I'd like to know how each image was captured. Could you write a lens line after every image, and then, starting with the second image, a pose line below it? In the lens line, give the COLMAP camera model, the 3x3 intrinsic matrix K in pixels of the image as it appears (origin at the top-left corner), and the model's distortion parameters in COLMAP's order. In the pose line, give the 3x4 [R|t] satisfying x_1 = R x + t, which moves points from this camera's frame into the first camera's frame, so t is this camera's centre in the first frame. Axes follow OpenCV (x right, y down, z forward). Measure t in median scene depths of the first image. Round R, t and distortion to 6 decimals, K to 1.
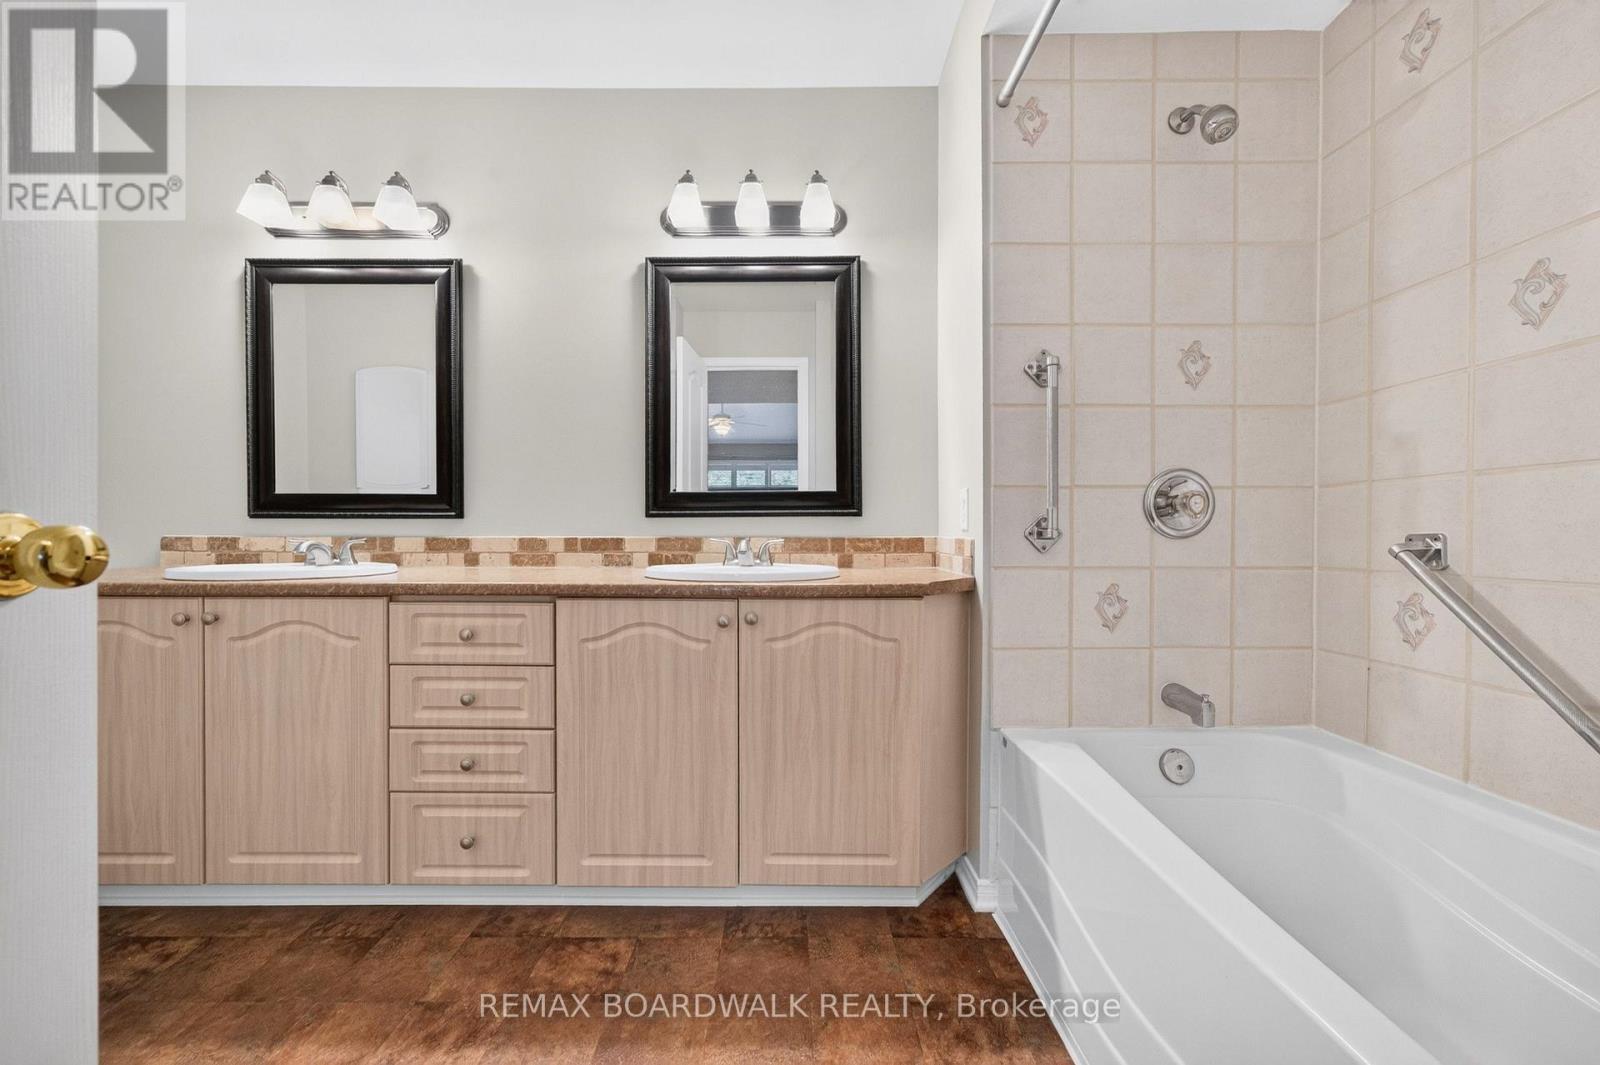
lens RADIAL K [[619.1, 0, 801.0], [0, 619.1, 528.5], [0, 0, 1]] dist [-0.006905, 0.002047]
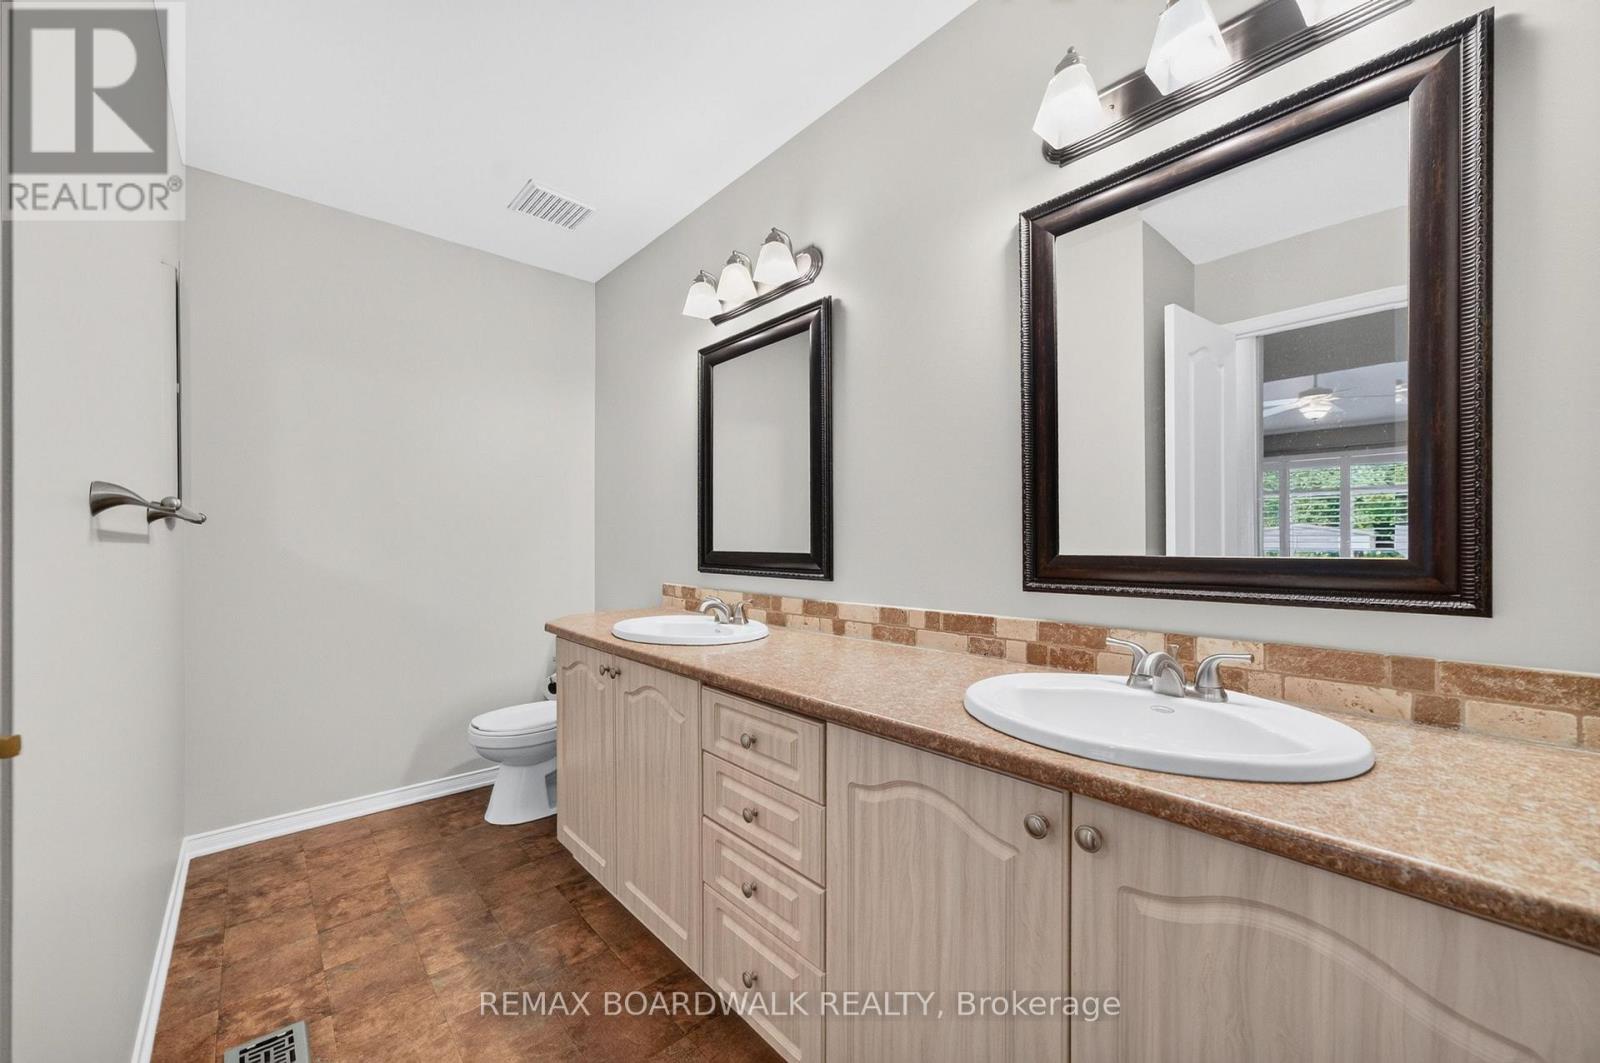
lens RADIAL K [[619.1, 0, 798.8], [0, 619.1, 547.5], [0, 0, 1]] dist [-0.006905, 0.002047]
pose [[0.650639, 0.011308, -0.759303, 0.114389], [0.004154, 0.999821, 0.018450, -0.082561], [0.759376, -0.015158, 0.650476, 0.367560]]
